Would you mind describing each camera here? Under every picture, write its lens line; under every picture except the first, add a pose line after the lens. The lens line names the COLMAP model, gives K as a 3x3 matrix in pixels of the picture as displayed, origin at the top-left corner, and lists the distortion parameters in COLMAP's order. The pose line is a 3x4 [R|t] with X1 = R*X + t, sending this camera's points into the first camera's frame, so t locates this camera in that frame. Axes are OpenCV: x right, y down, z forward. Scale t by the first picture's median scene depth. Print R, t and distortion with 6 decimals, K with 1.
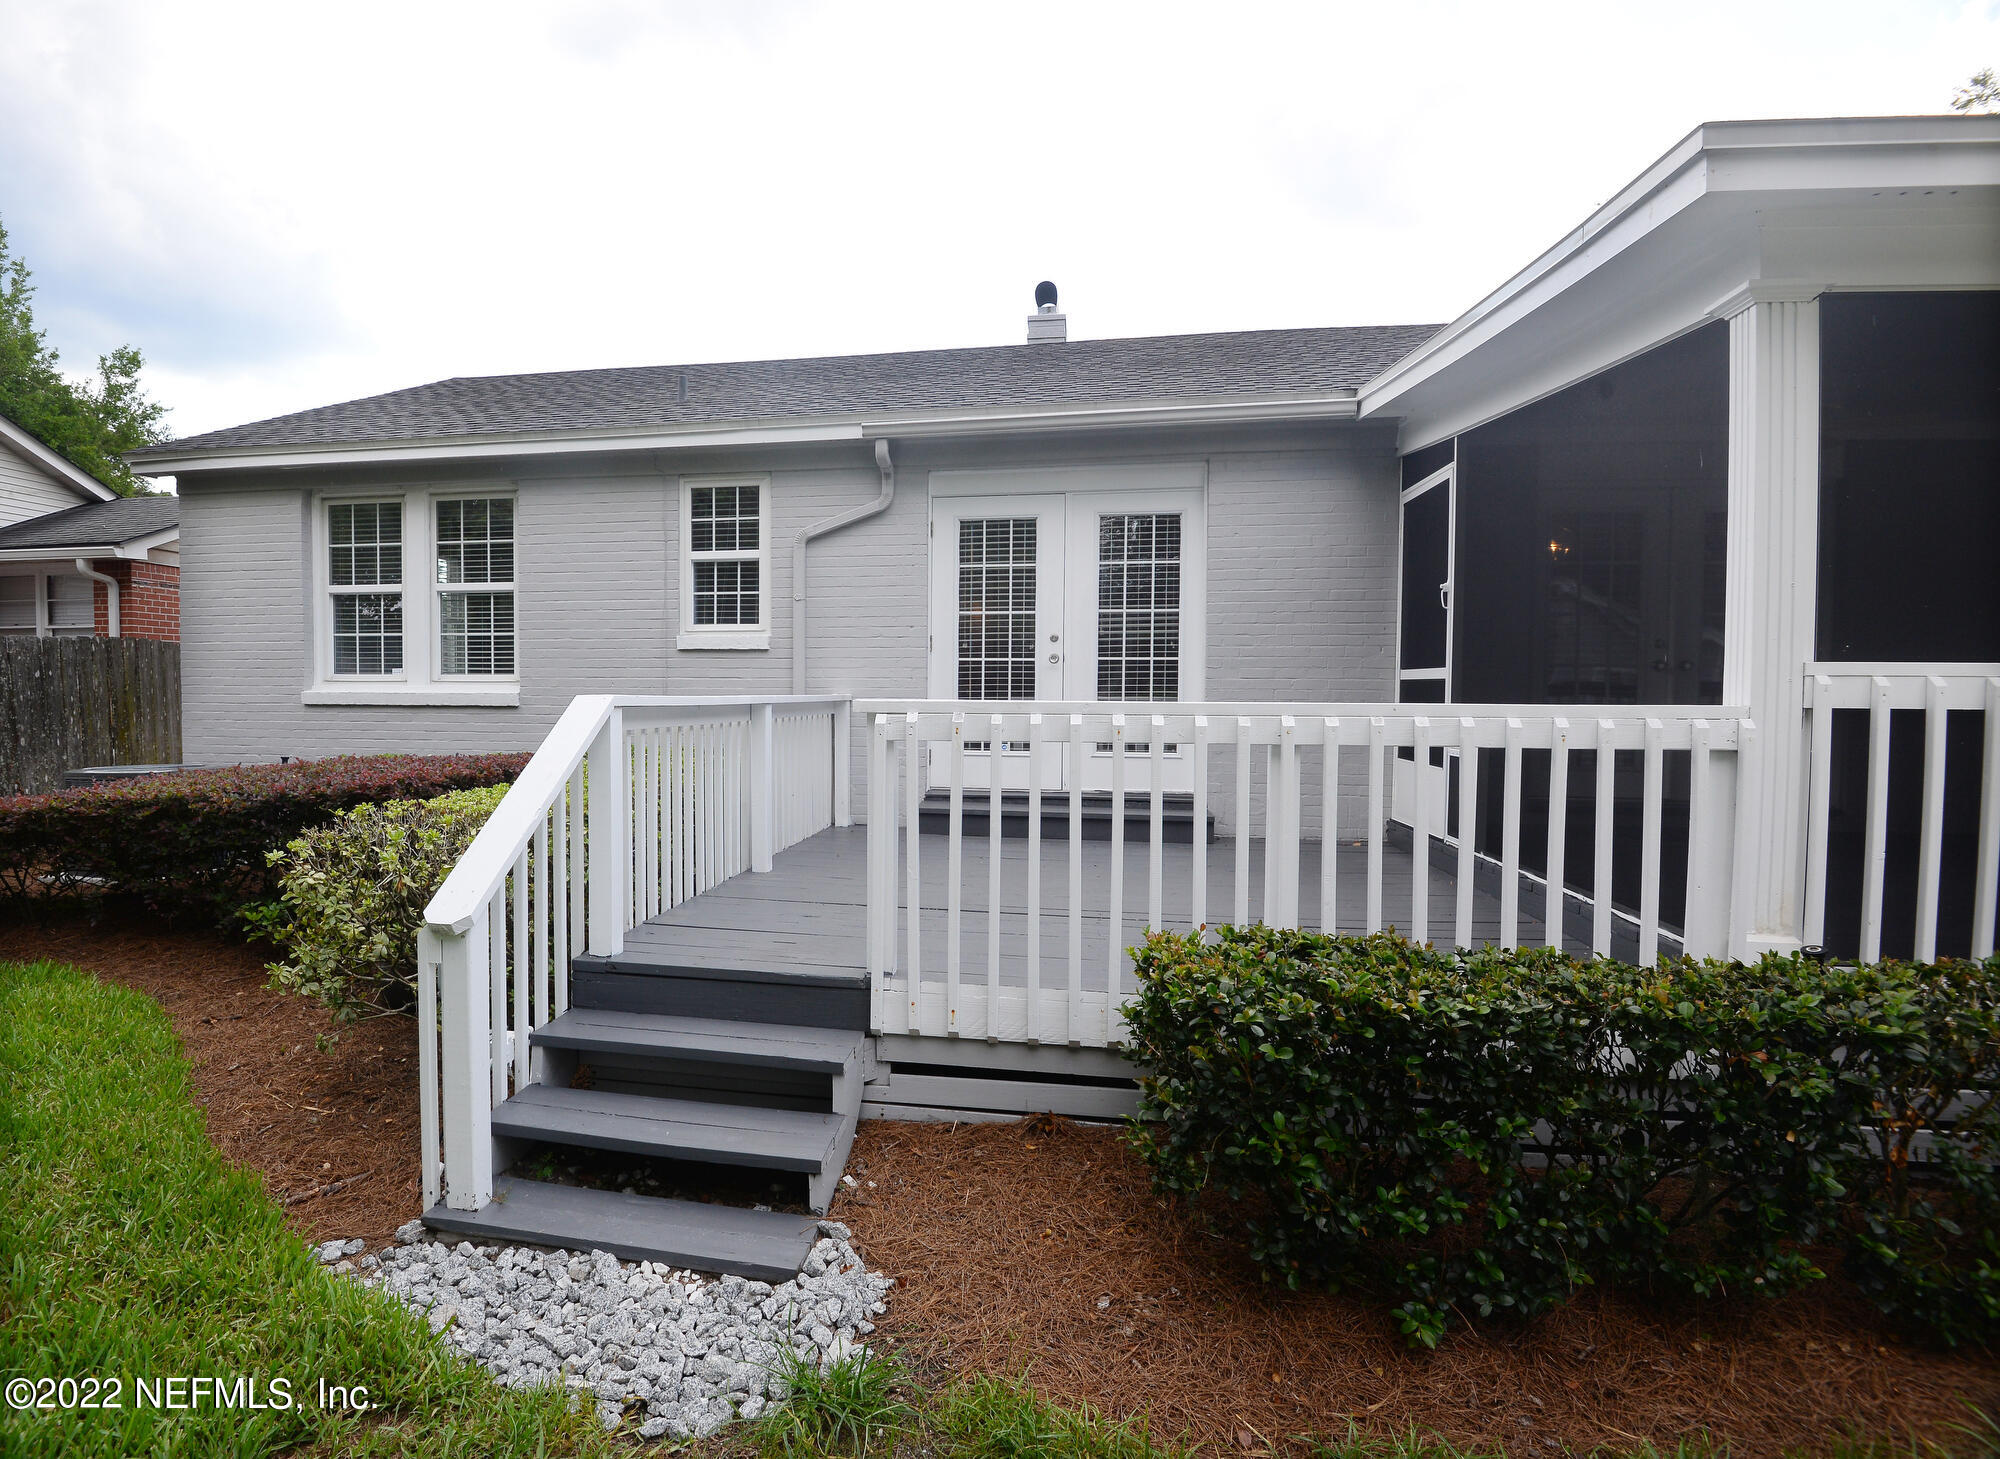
lens RADIAL K [[854.3, 0, 998.1], [0, 854.3, 724.1], [0, 0, 1]] dist [-0.004097, -0.000225]
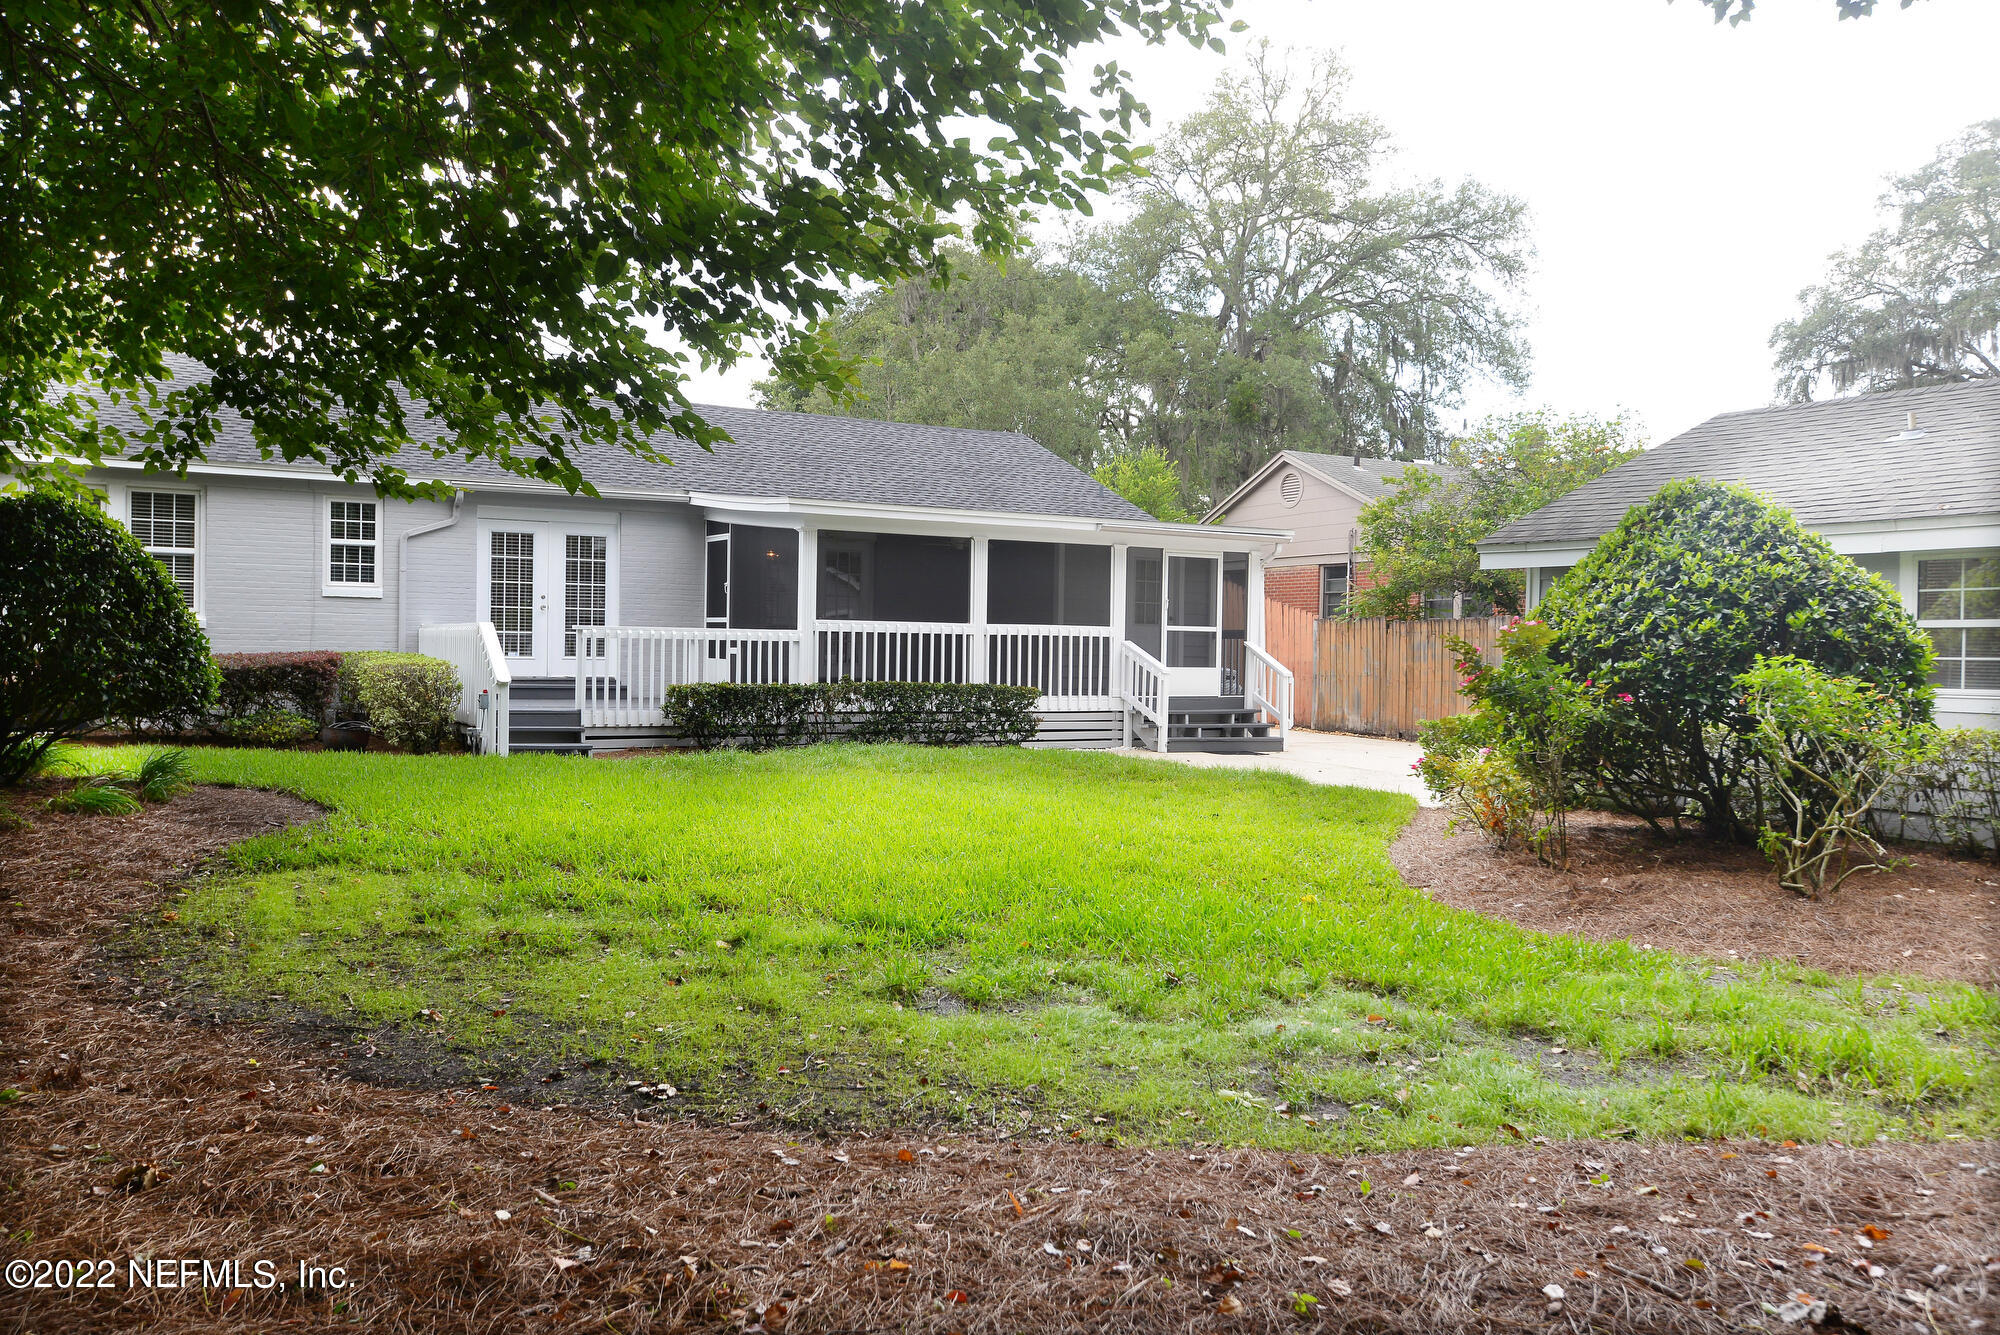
lens RADIAL K [[1623.1, 0, 1000.6], [0, 1623.1, 666.9], [0, 0, 1]] dist [0.002746, 0.000410]
pose [[0.771719, 0.001372, 0.635962, -1.442134], [0.011362, 0.999808, -0.015945, 0.124944], [-0.635862, 0.019531, 0.771556, -2.433223]]
